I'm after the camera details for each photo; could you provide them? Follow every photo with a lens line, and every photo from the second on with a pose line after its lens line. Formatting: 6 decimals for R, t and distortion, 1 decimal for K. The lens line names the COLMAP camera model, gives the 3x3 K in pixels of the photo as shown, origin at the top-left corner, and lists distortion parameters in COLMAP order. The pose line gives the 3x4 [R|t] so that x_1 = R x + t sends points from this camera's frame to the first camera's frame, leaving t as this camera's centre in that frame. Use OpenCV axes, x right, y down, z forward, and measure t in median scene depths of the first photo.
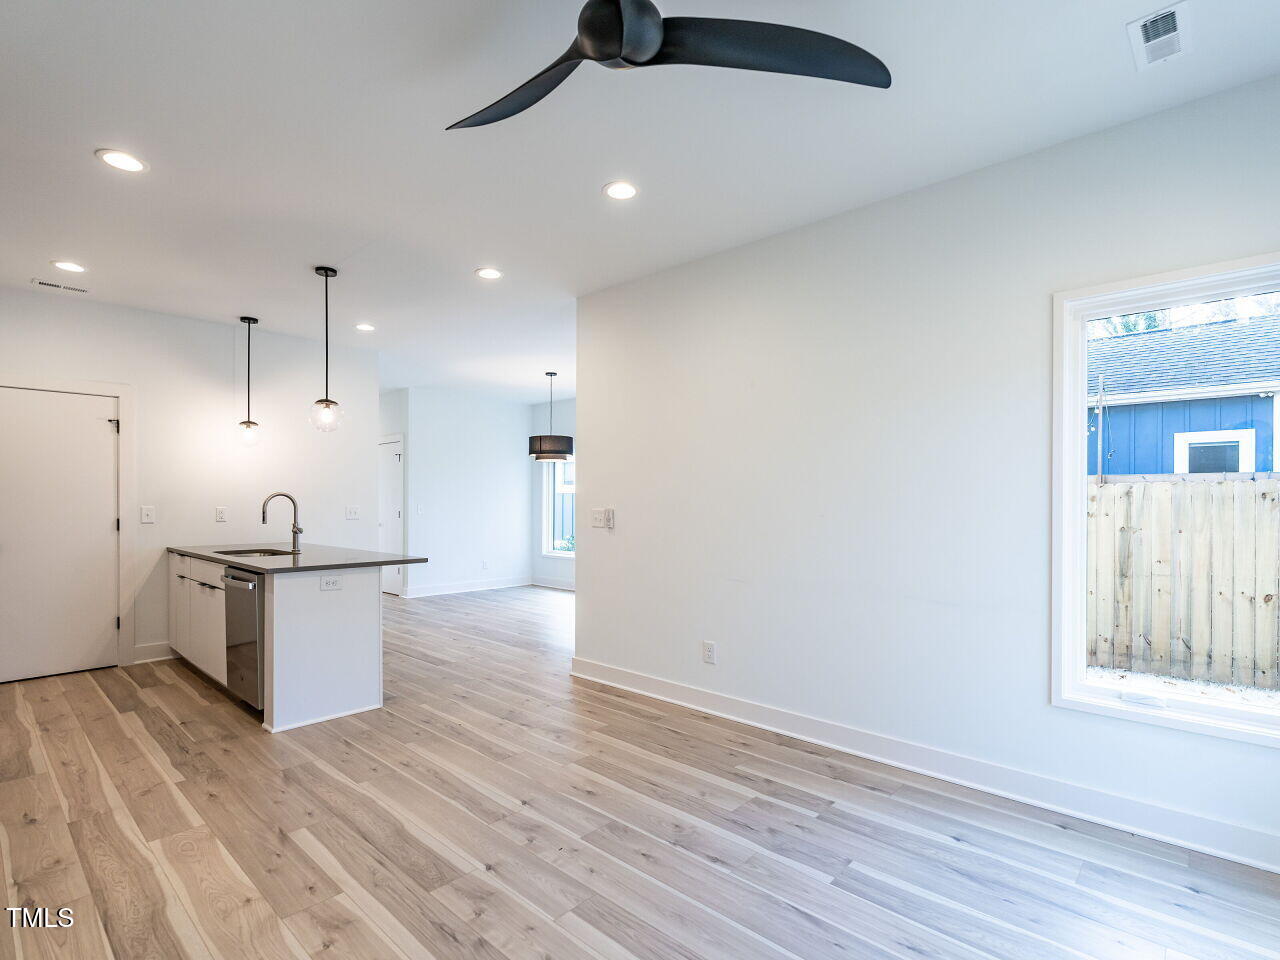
lens RADIAL K [[635.1, 0, 637.7], [0, 635.1, 506.5], [0, 0, 1]] dist [-0.001931, -0.000571]
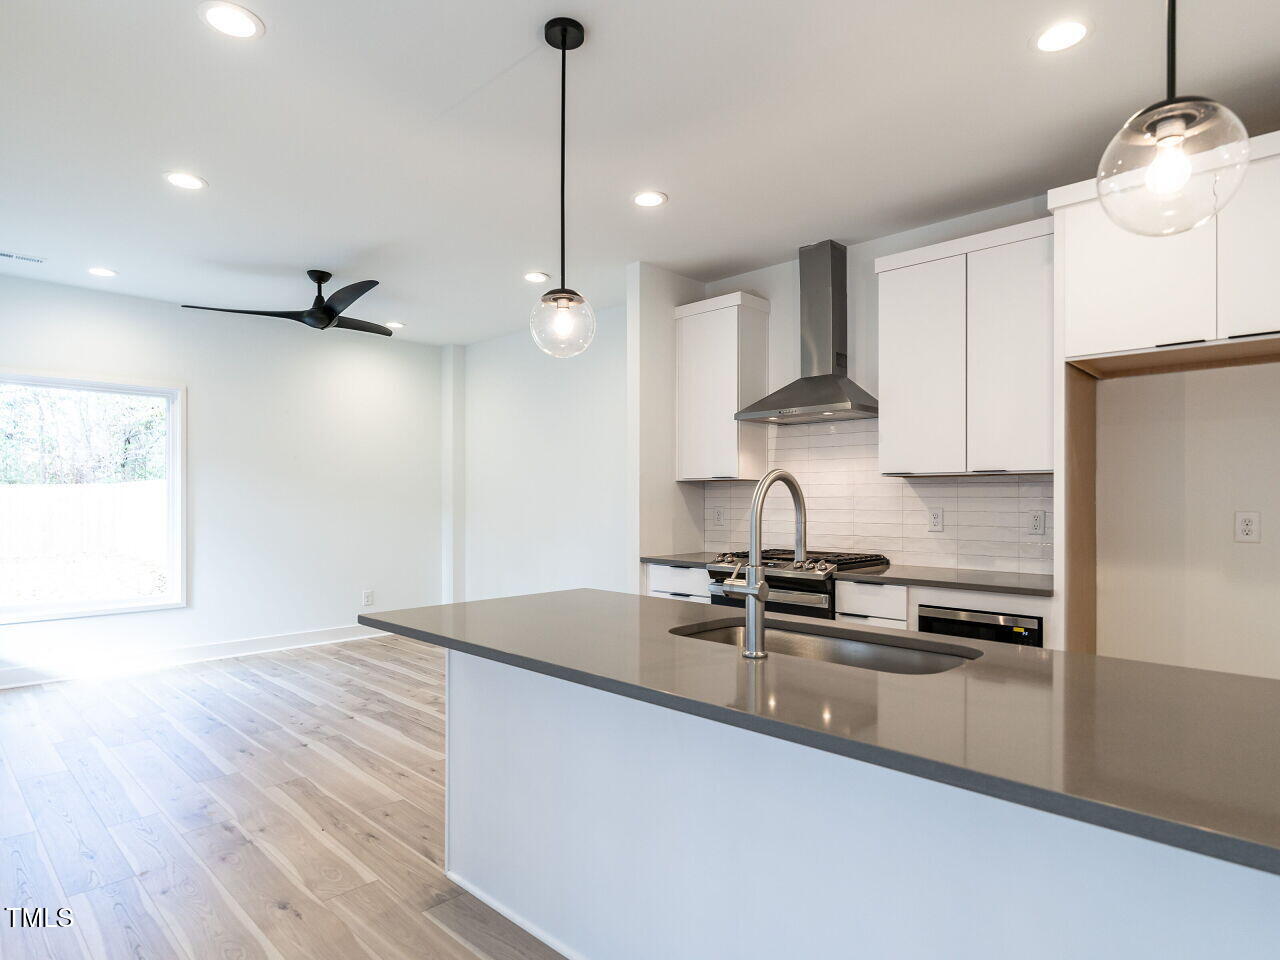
lens RADIAL K [[729.8, 0, 638.7], [0, 729.8, 497.1], [0, 0, 1]] dist [-0.001575, 0.000831]
pose [[-0.999471, -0.001983, 0.032456, -0.797744], [-0.001745, 0.999971, 0.007362, -0.018031], [-0.032469, 0.007302, -0.999446, 2.197419]]
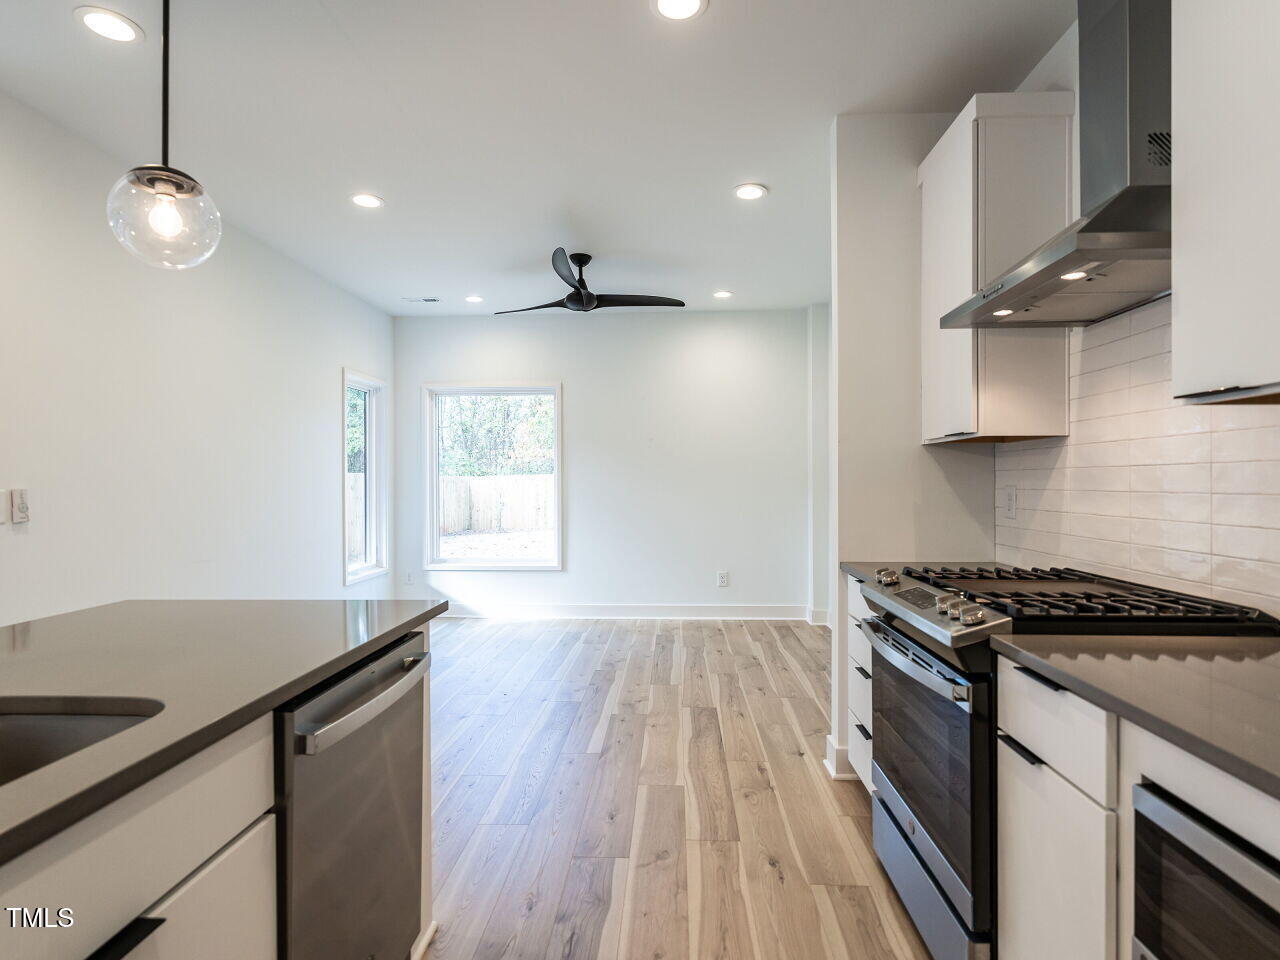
lens RADIAL K [[671.3, 0, 639.8], [0, 671.3, 486.0], [0, 0, 1]] dist [-0.002617, 0.000091]
pose [[-0.639587, -0.003539, 0.768710, -1.308746], [0.010751, 0.999850, 0.013548, -0.001210], [-0.768643, 0.016929, -0.639454, 1.453283]]
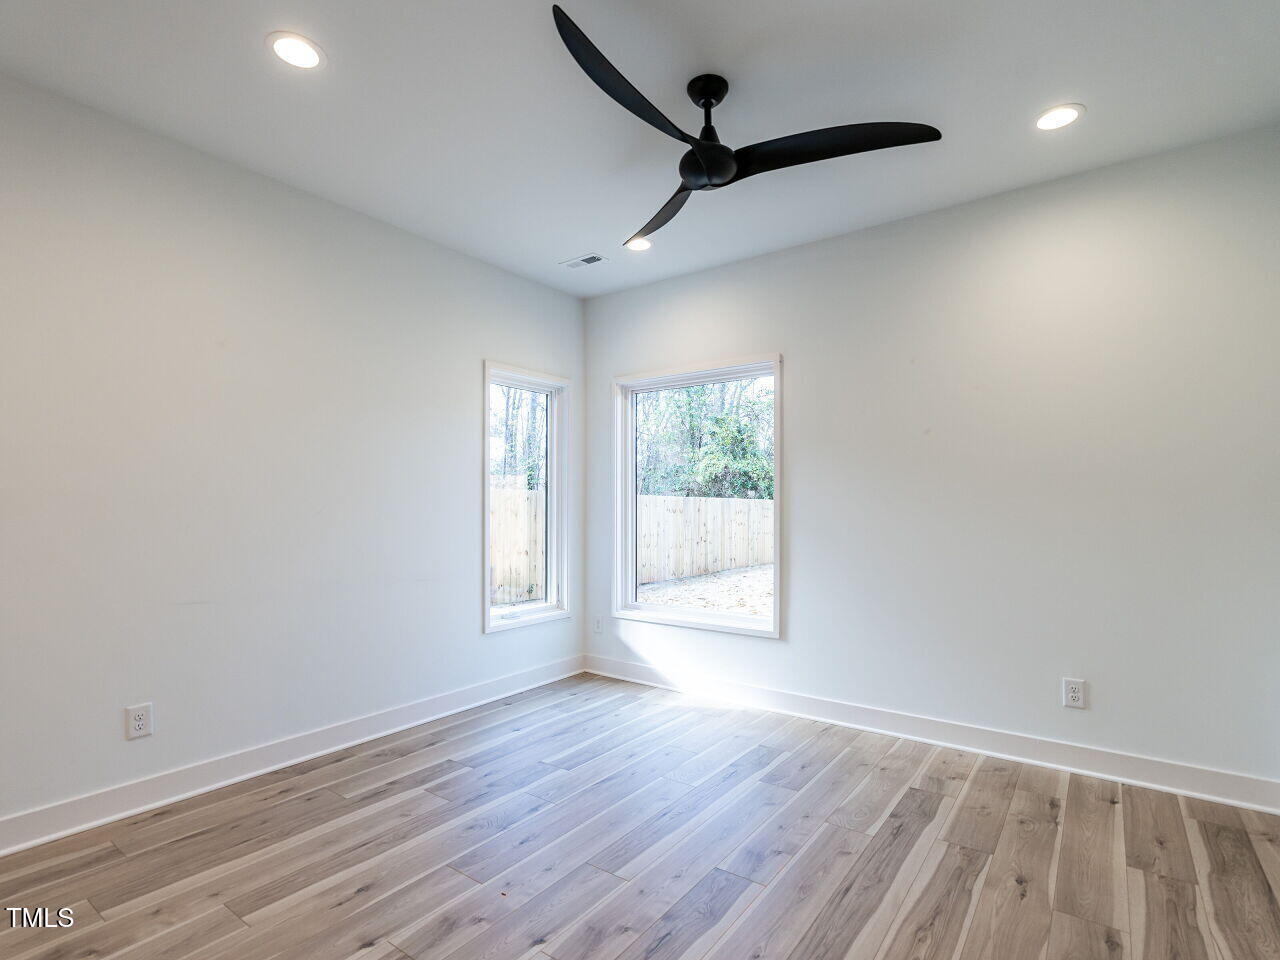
lens RADIAL K [[635.1, 0, 637.7], [0, 635.1, 506.5], [0, 0, 1]] dist [-0.001931, -0.000571]
pose [[-0.111816, -0.000754, 0.993729, -0.801790], [0.009248, 0.999956, 0.001800, 0.011423], [-0.993686, 0.009391, -0.111804, 0.732942]]
